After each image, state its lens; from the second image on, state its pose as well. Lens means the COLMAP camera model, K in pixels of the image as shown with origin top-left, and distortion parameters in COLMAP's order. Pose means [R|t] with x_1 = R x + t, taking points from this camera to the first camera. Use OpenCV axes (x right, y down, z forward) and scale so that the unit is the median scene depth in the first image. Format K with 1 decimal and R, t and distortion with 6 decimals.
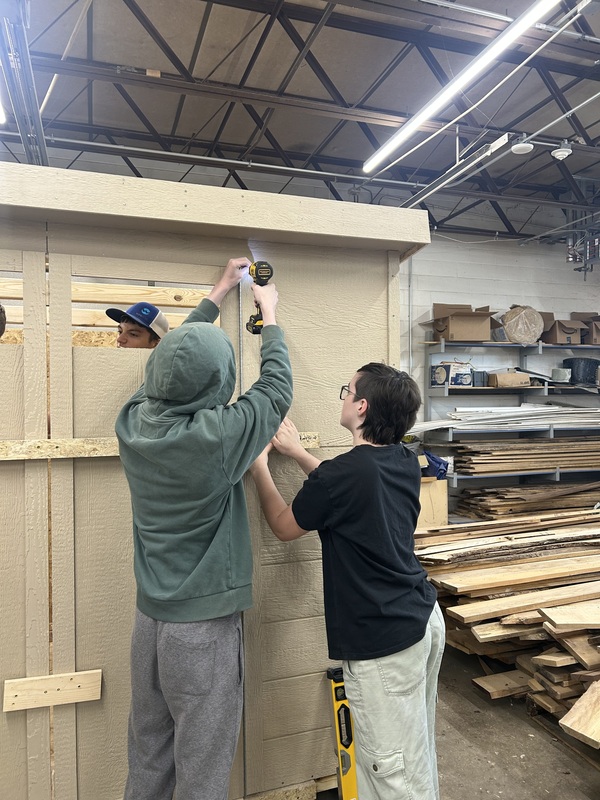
lens RADIAL K [[589.7, 0, 293.6], [0, 589.7, 404.9], [0, 0, 1]] dist [0.029151, -0.025659]
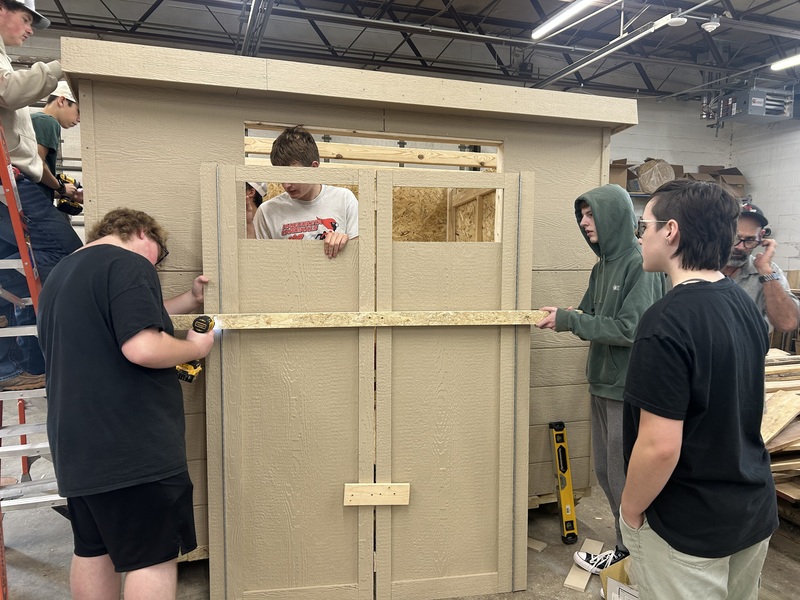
lens RADIAL K [[589.7, 0, 389.9], [0, 589.7, 298.8], [0, 0, 1]] dist [0.029151, -0.025659]
pose [[0.999728, 0.021284, -0.009519, -0.094310], [-0.020422, 0.996346, 0.082937, 0.008975], [0.011250, -0.082720, 0.996509, -0.121929]]
